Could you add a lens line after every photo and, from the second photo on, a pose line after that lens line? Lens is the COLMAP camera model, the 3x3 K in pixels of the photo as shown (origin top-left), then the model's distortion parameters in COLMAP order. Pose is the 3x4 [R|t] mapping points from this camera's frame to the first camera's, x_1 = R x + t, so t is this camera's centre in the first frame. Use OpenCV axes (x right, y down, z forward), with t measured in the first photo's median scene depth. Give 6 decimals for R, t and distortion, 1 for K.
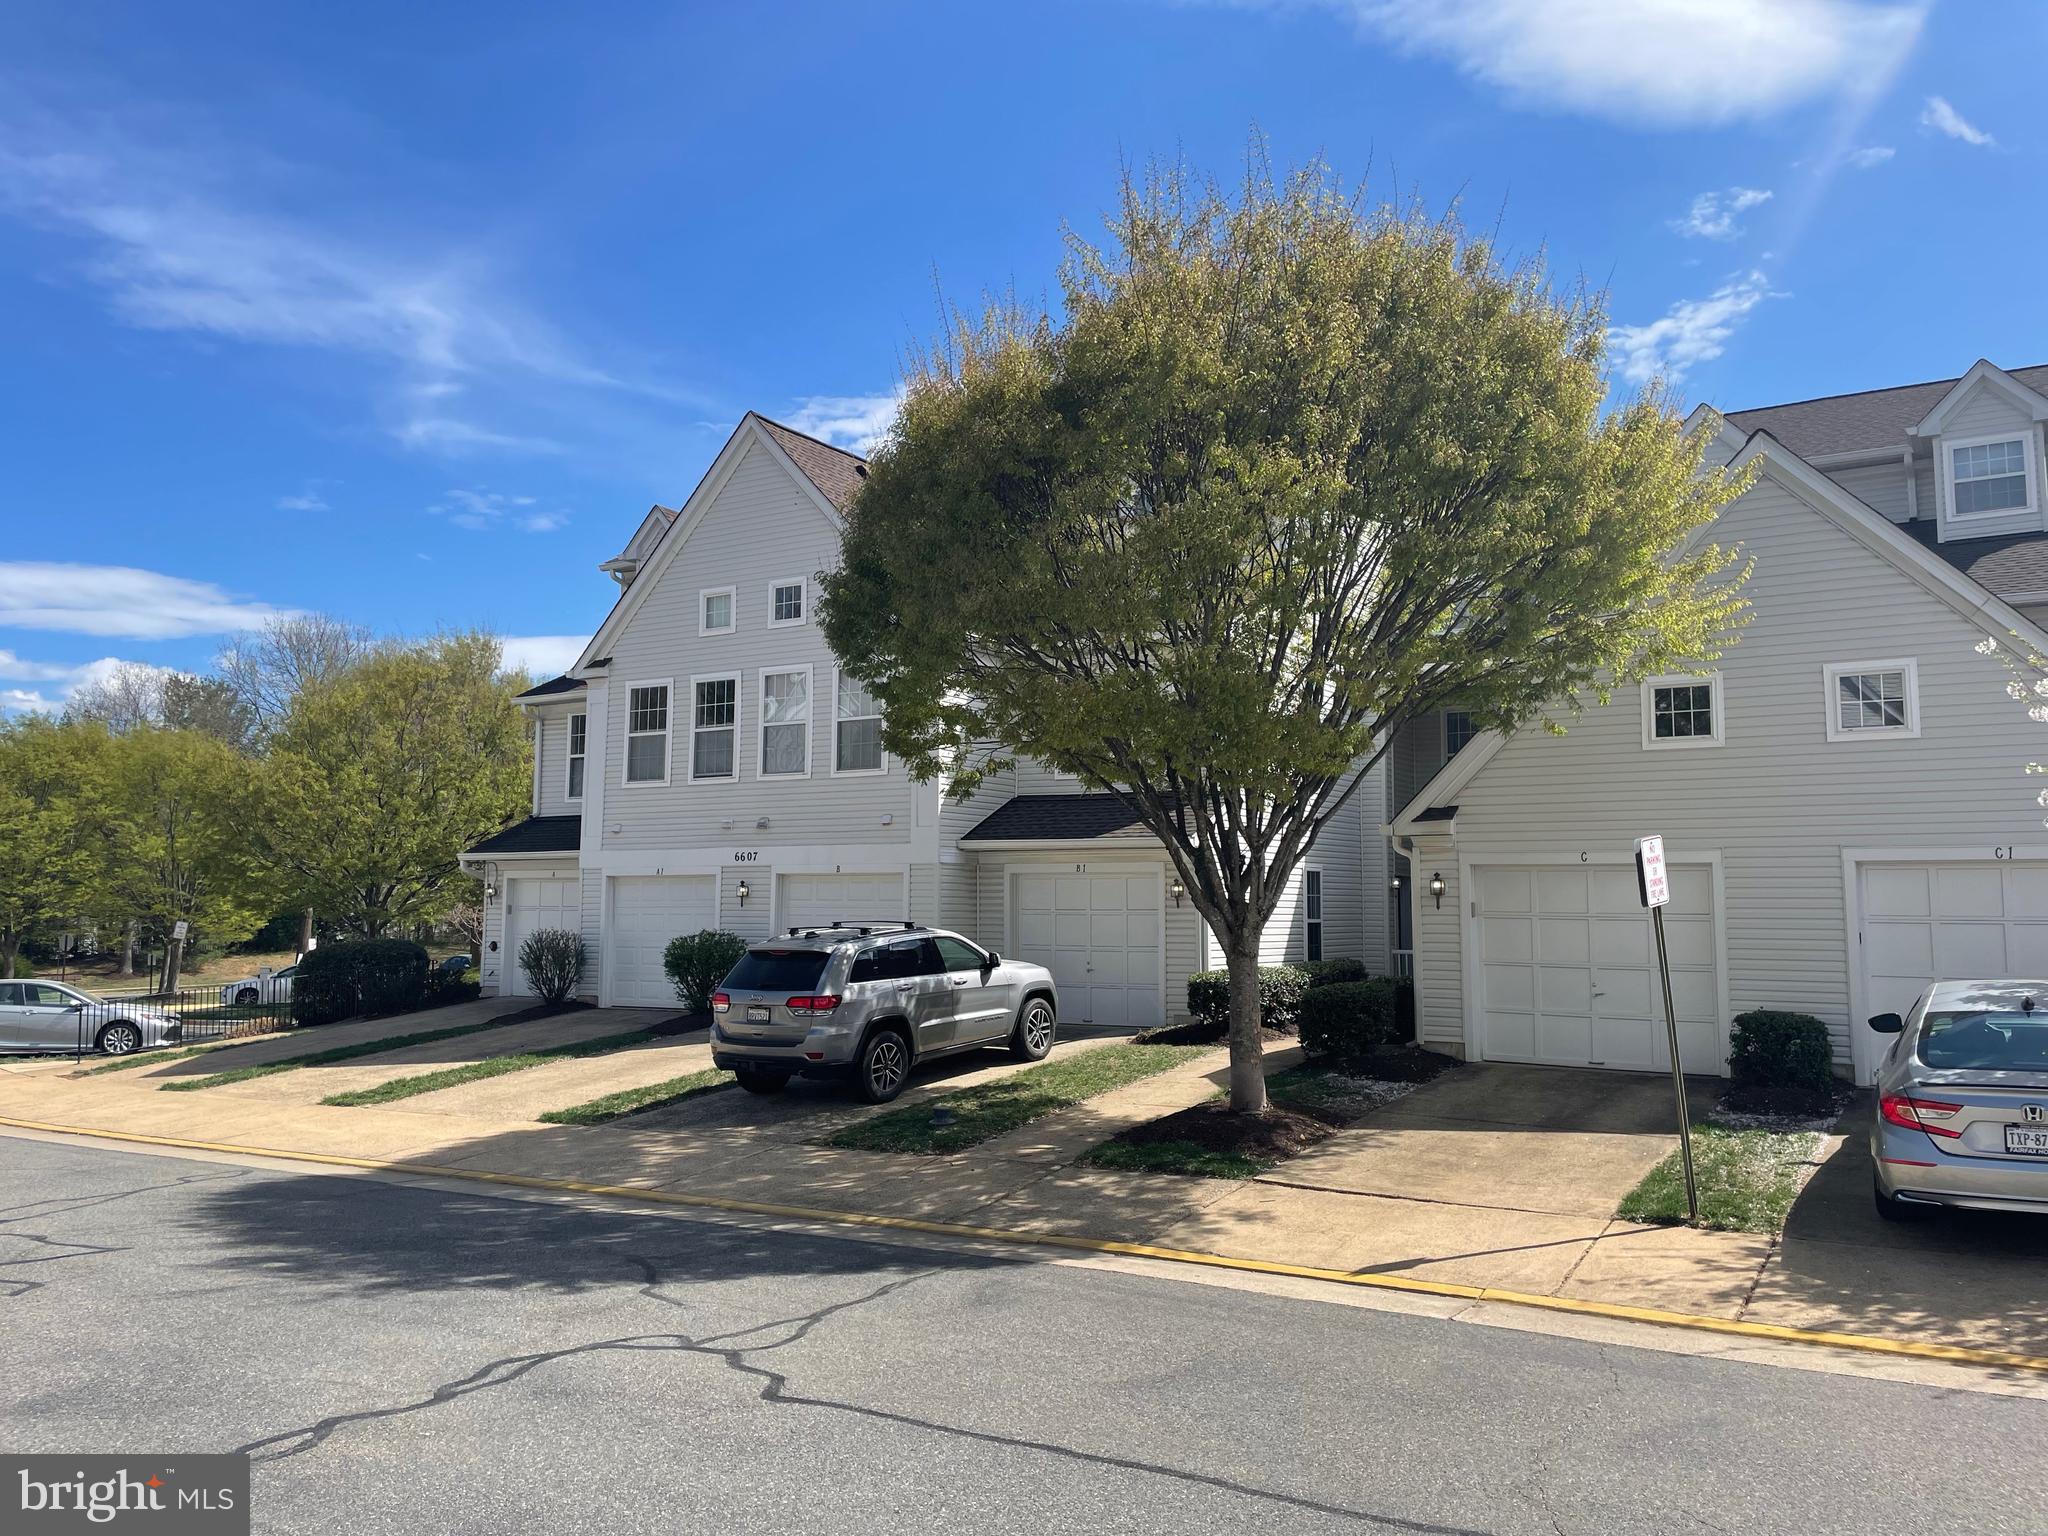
lens RADIAL K [[1562.2, 0, 1024.0], [0, 1562.2, 768.0], [0, 0, 1]] dist [0.115623, -0.160129]
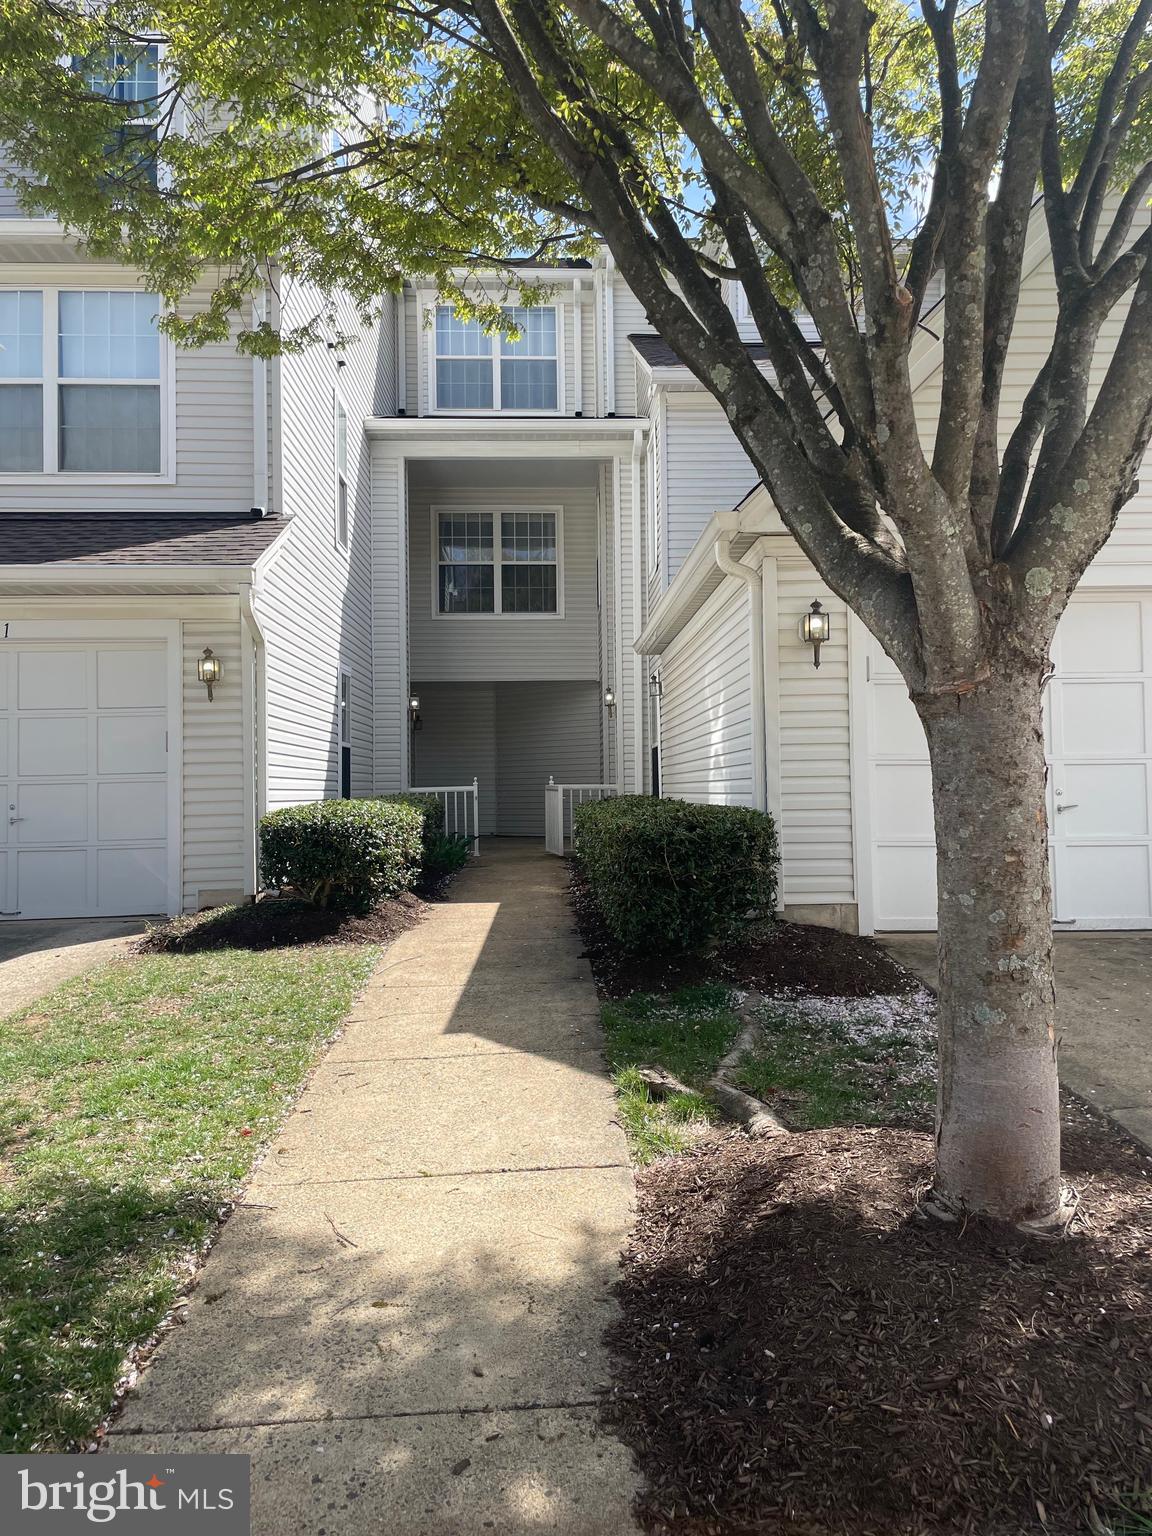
lens RADIAL K [[1171.7, 0, 575.6], [0, 1171.7, 750.2], [0, 0, 1]] dist [0.115623, -0.160129]
pose [[0.845777, -0.001217, 0.533535, -0.029166], [-0.031026, 0.998193, 0.051460, 0.099875], [-0.532633, -0.060078, 0.844211, 0.693383]]
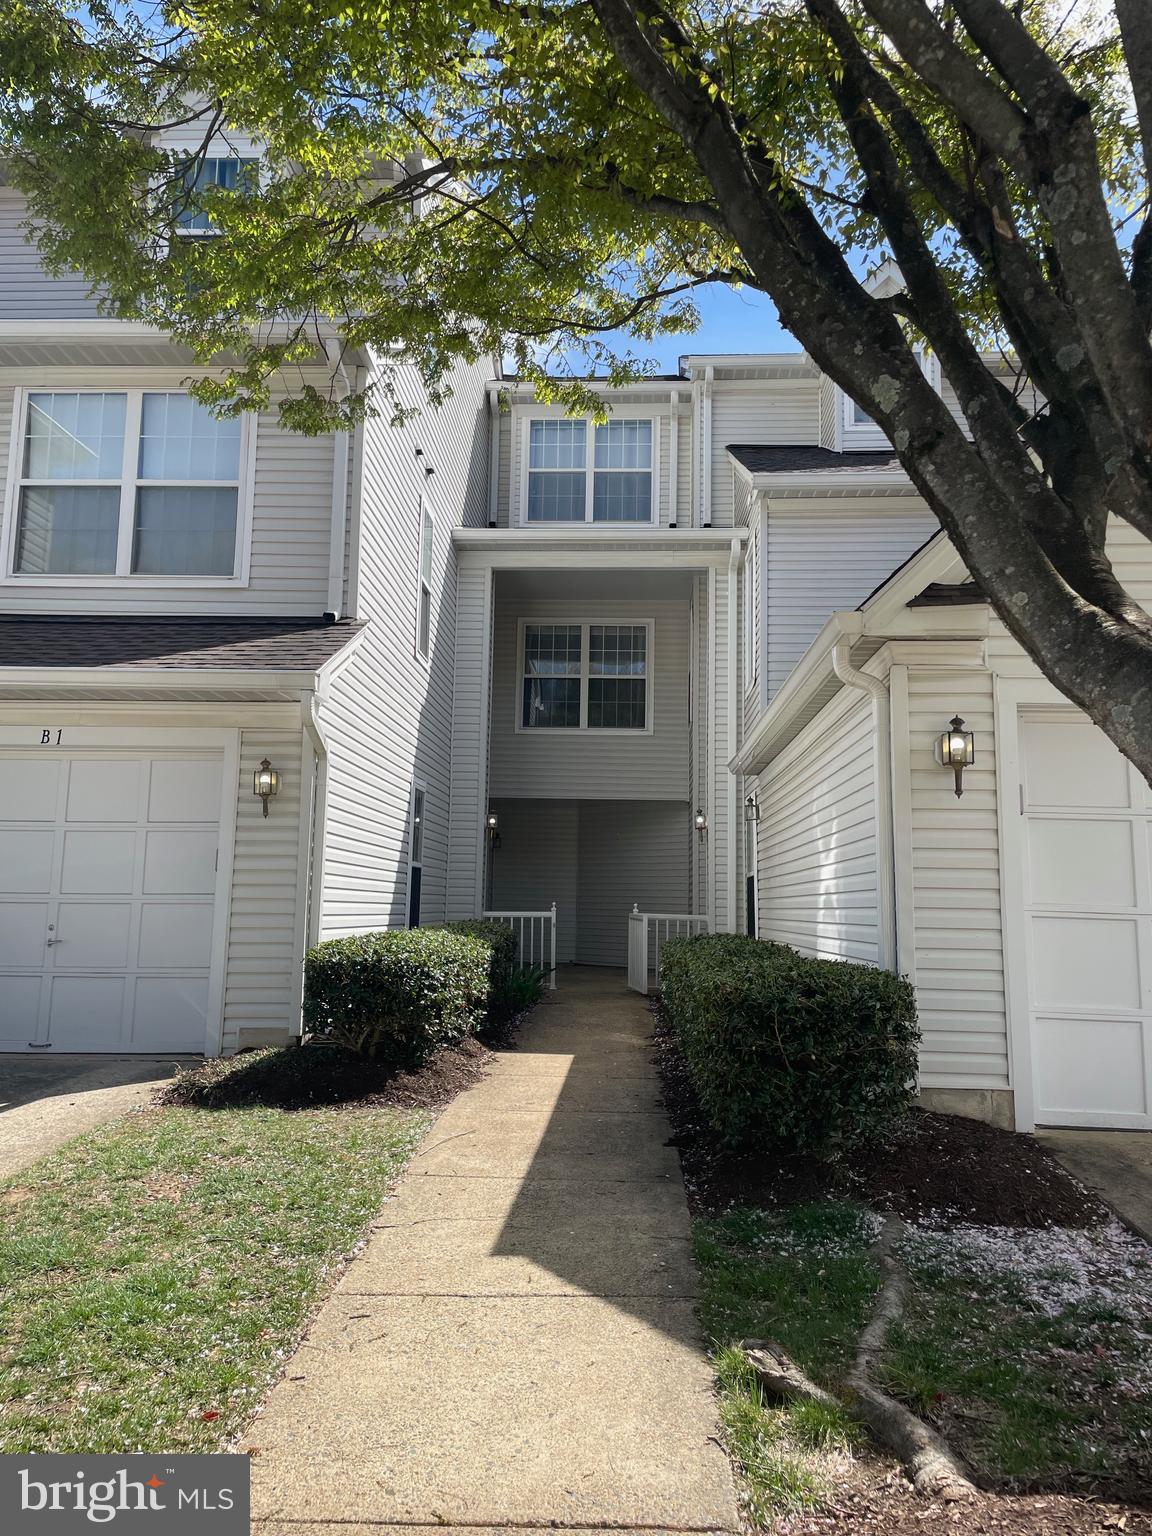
lens RADIAL K [[1171.7, 0, 575.6], [0, 1171.7, 750.2], [0, 0, 1]] dist [0.115623, -0.160129]
pose [[0.881959, 0.068962, 0.466253, 0.002611], [-0.054258, 0.997517, -0.044905, 0.097695], [-0.468192, 0.014306, 0.883511, 0.746067]]
